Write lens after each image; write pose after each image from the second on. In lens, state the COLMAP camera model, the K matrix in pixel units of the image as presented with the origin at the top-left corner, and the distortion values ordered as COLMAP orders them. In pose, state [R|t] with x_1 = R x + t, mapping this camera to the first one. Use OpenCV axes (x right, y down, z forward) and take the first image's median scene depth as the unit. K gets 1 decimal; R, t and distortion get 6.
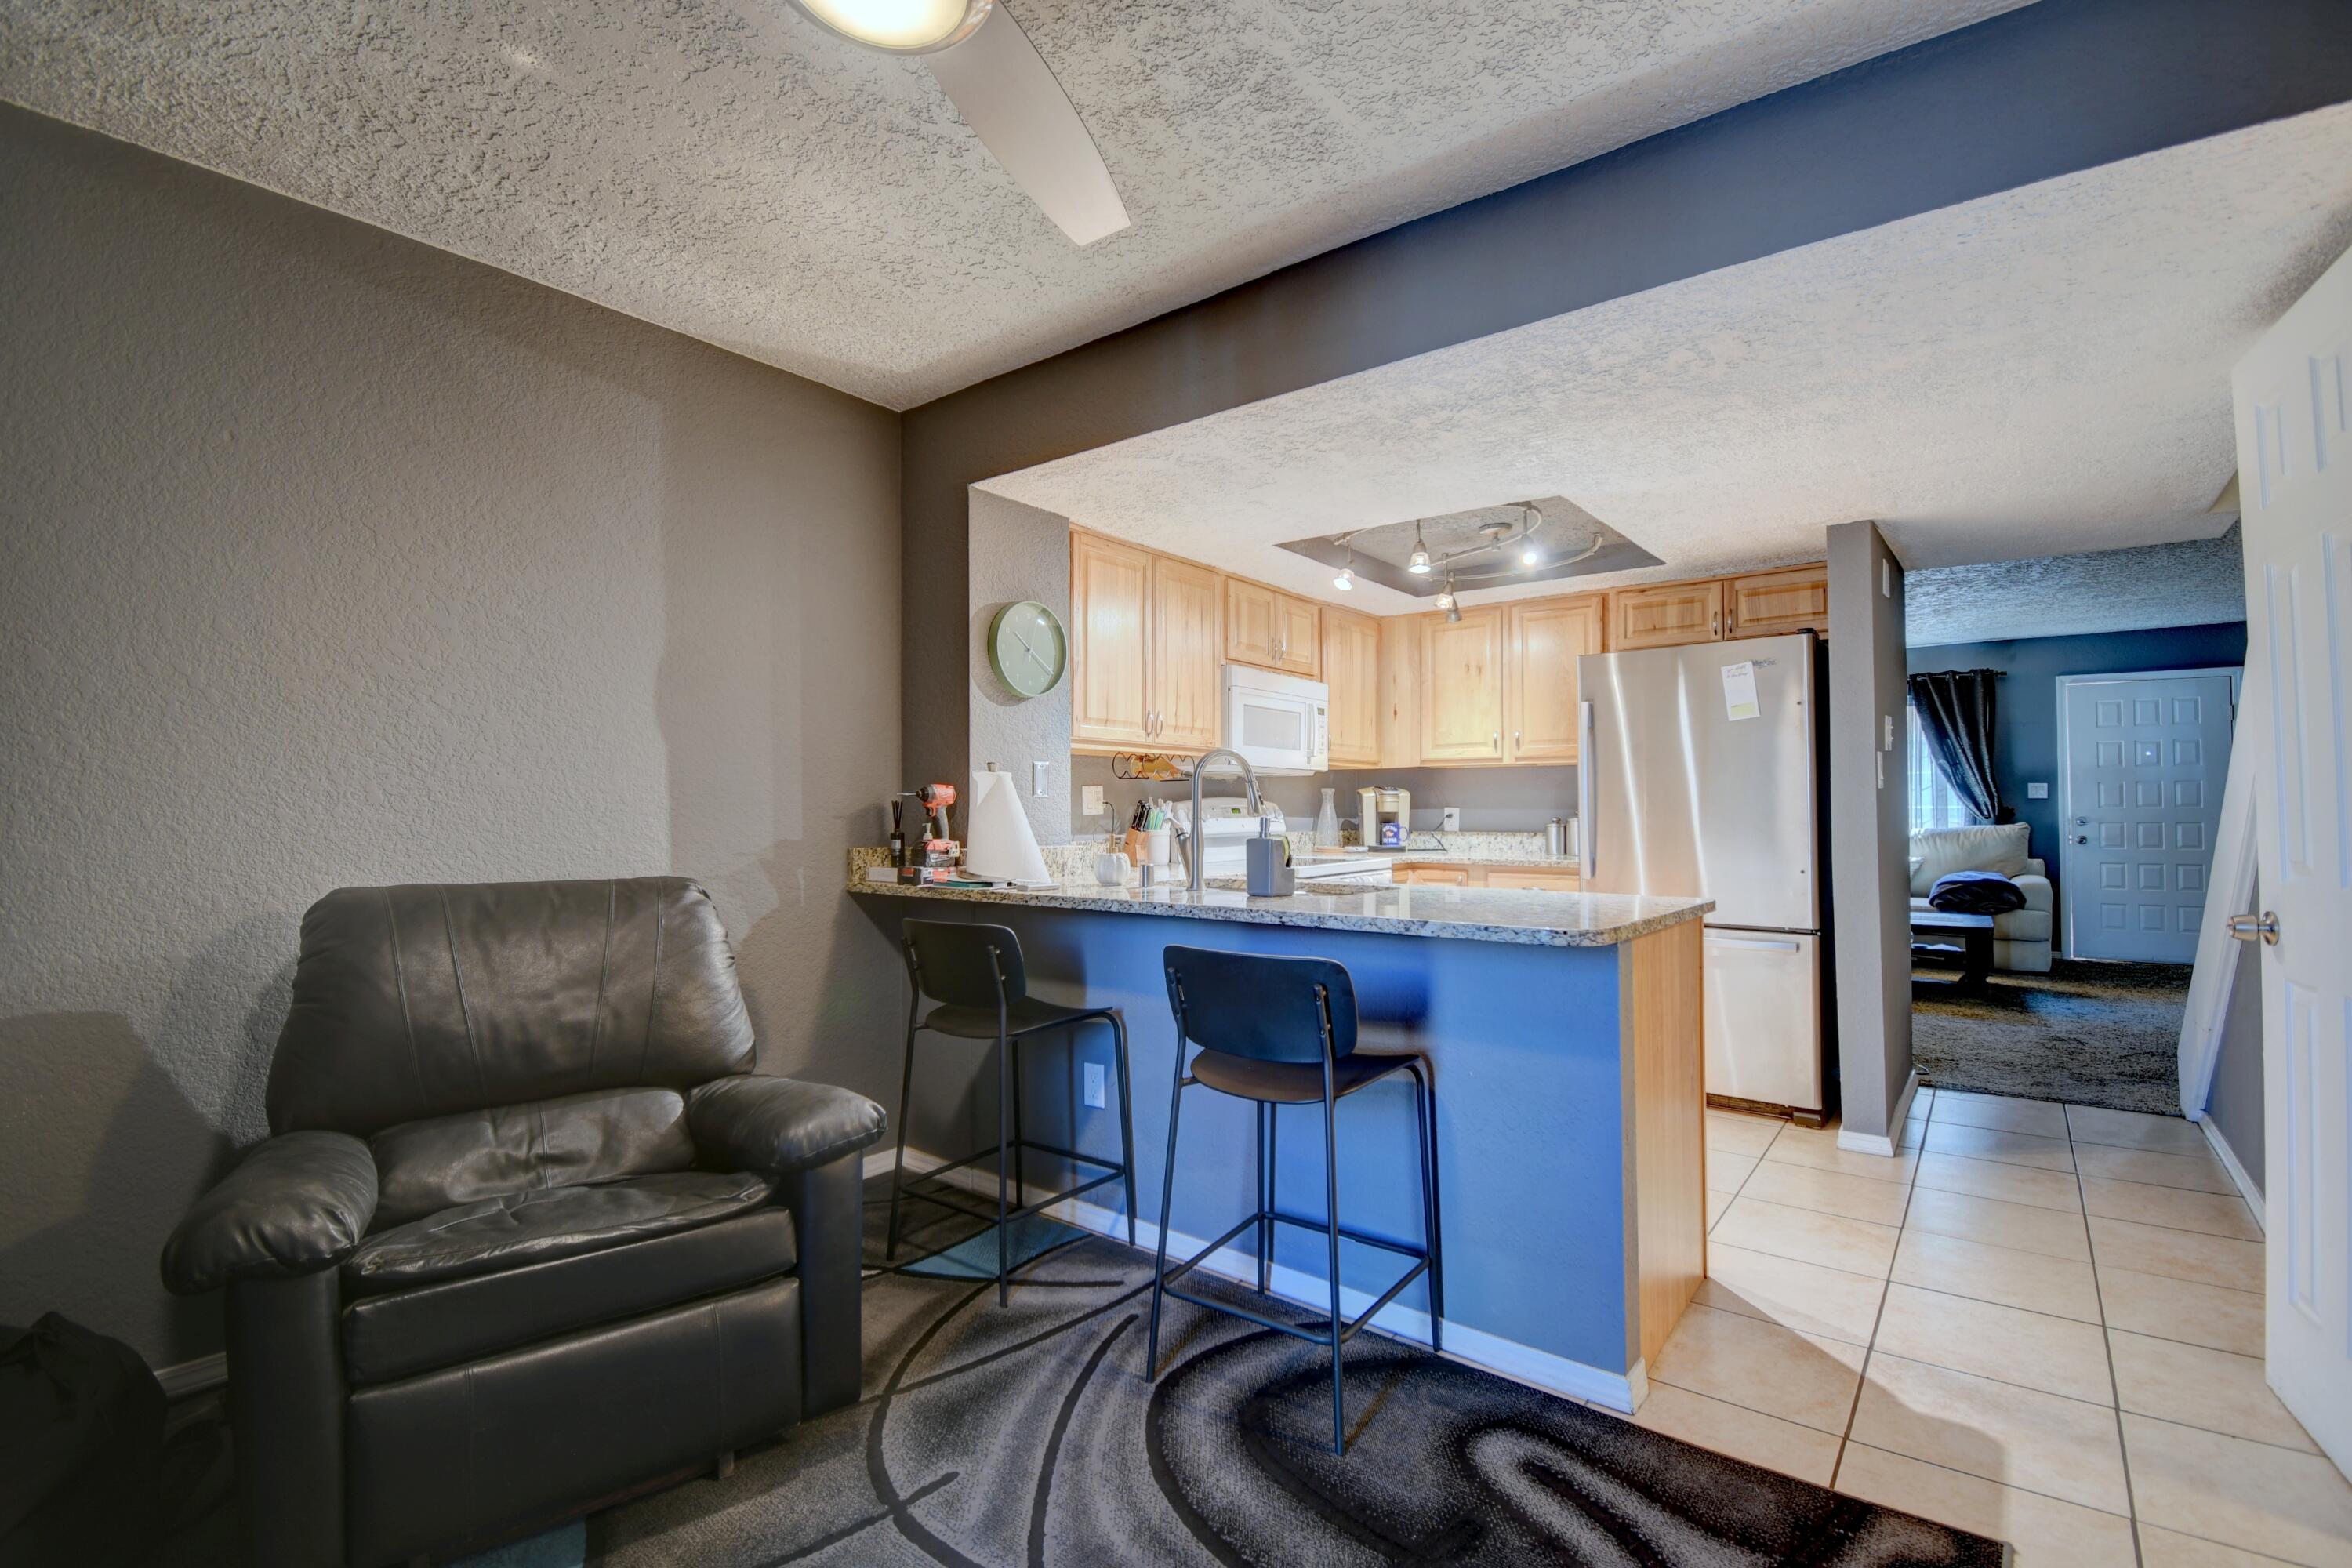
lens RADIAL K [[1052.5, 0, 1169.5], [0, 1052.5, 781.6], [0, 0, 1]] dist [-0.001534, -0.000235]
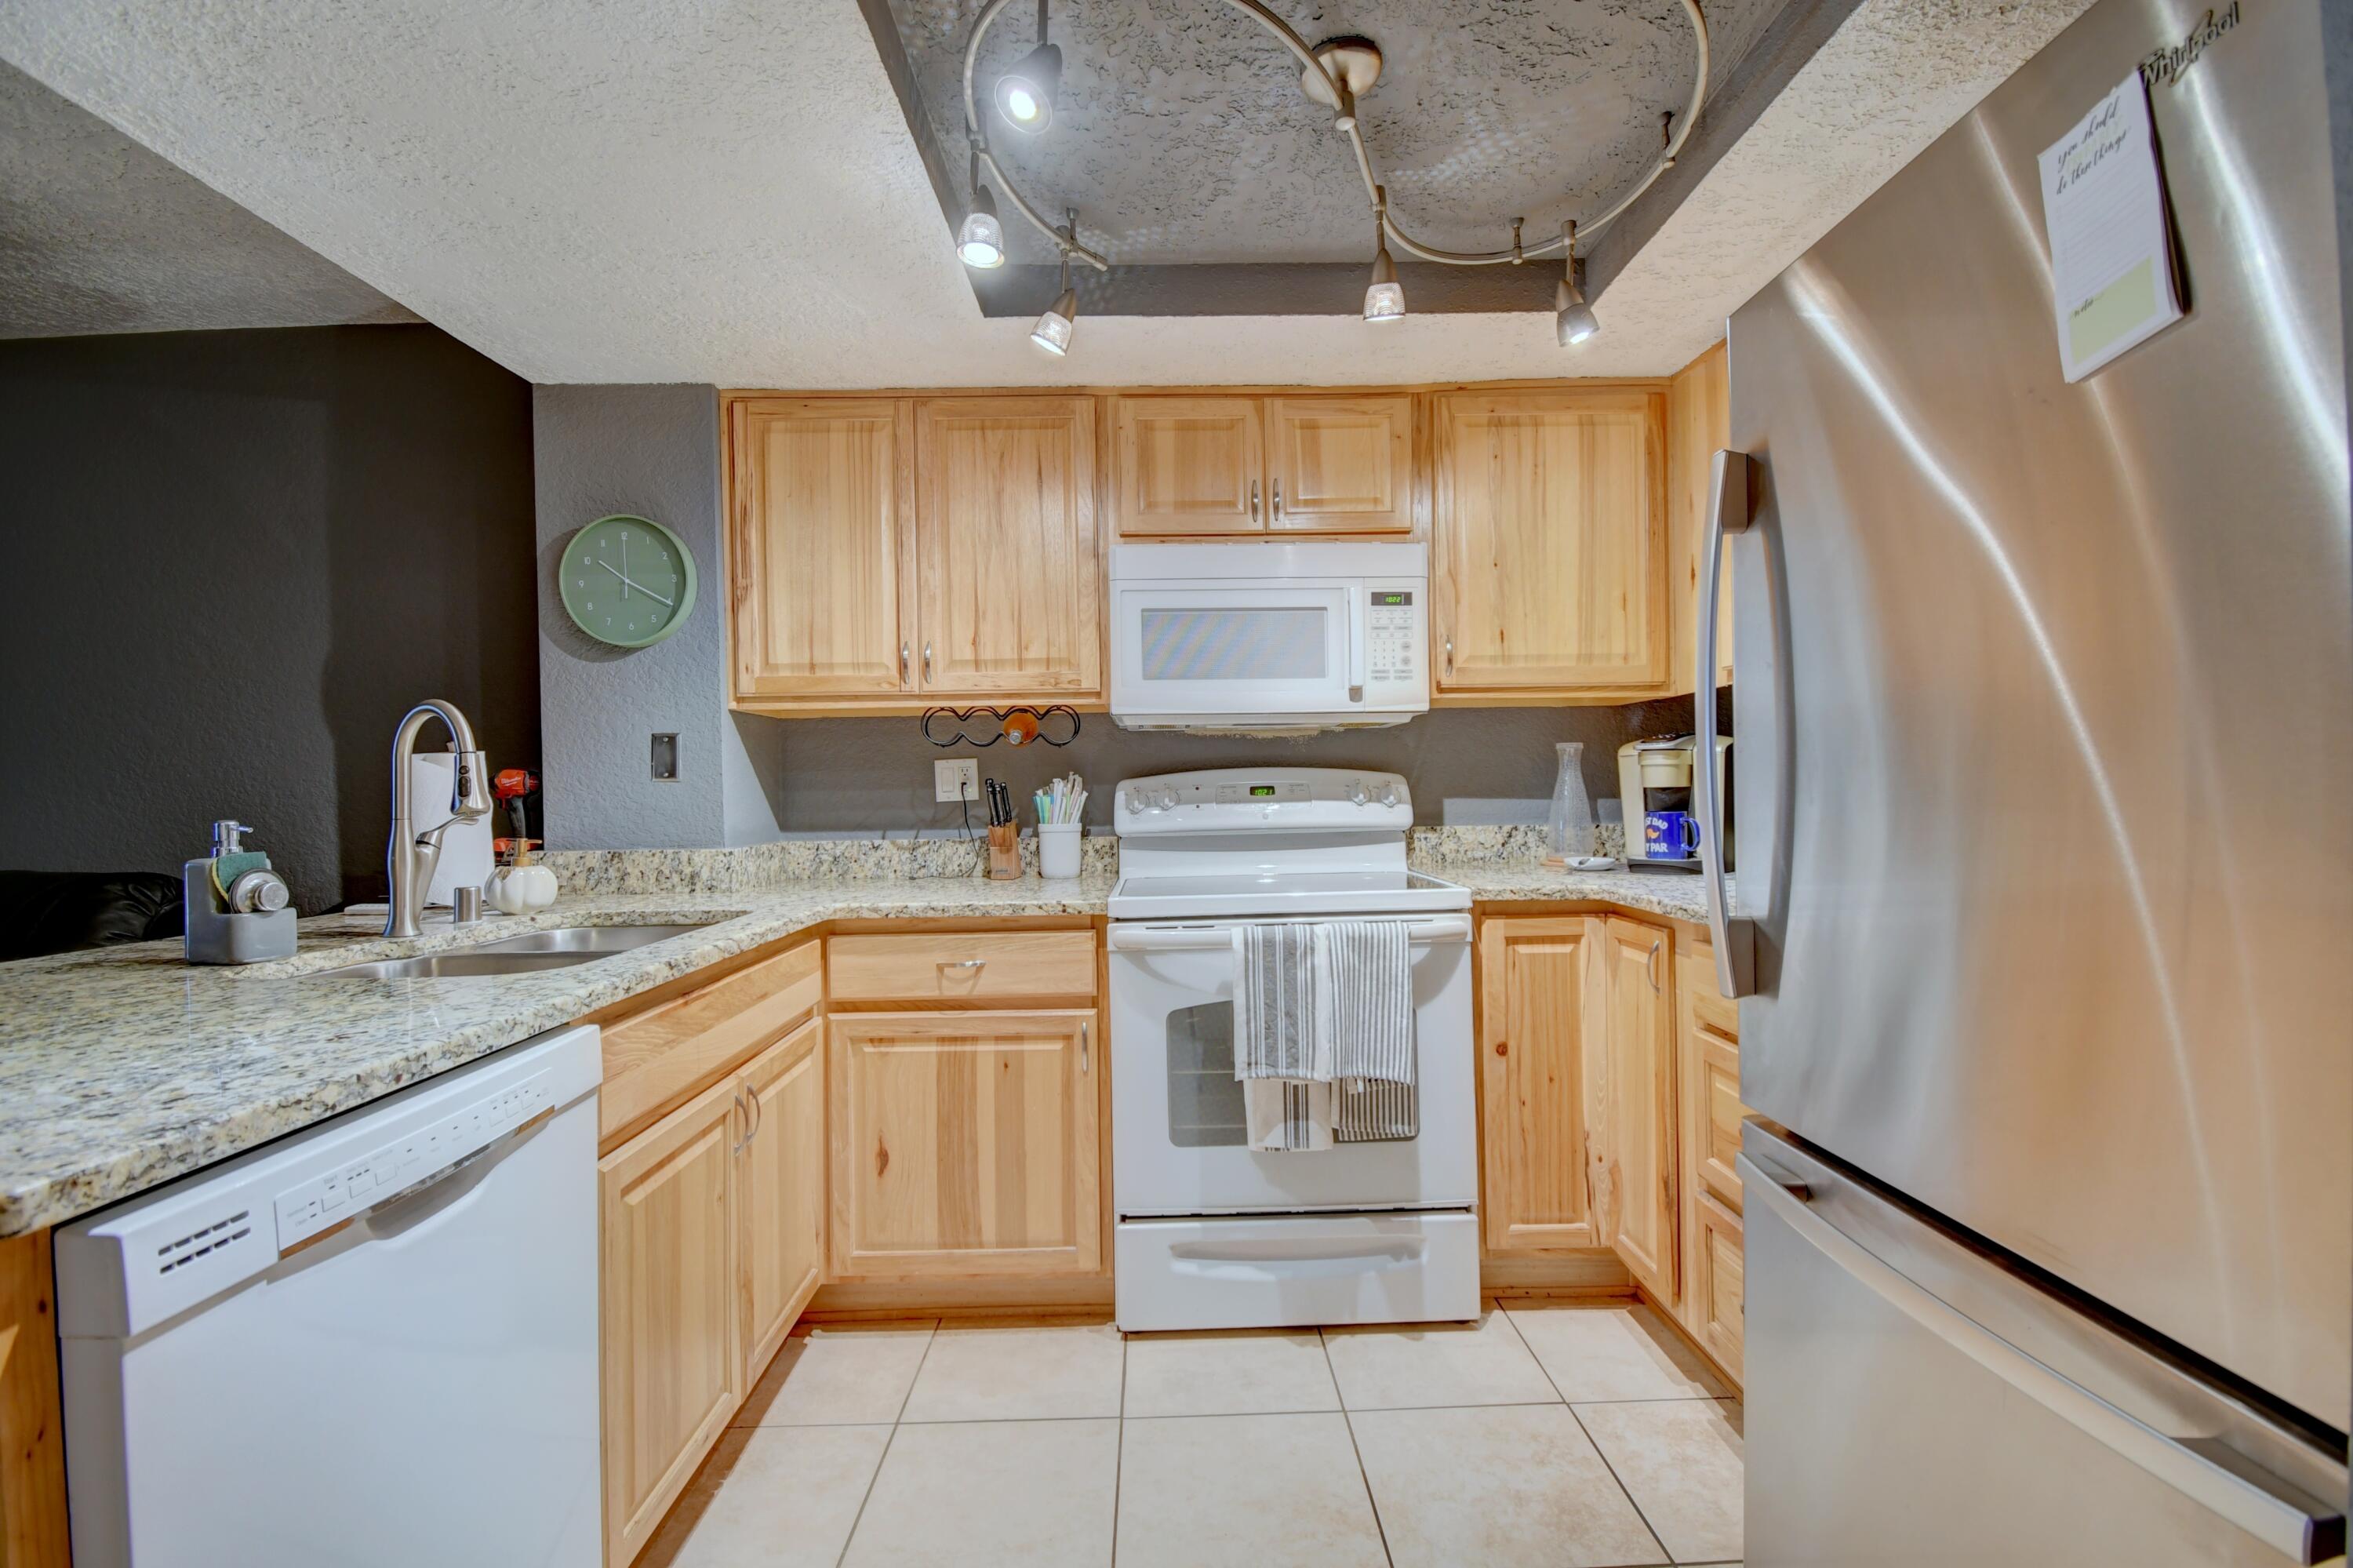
lens RADIAL K [[1053.0, 0, 1174.4], [0, 1053.0, 796.0], [0, 0, 1]] dist [-0.001534, -0.000235]
pose [[0.631975, -0.010959, -0.774911, 0.537406], [0.037282, 0.999172, 0.016275, 0.021512], [0.774091, -0.039175, 0.631861, 0.651226]]
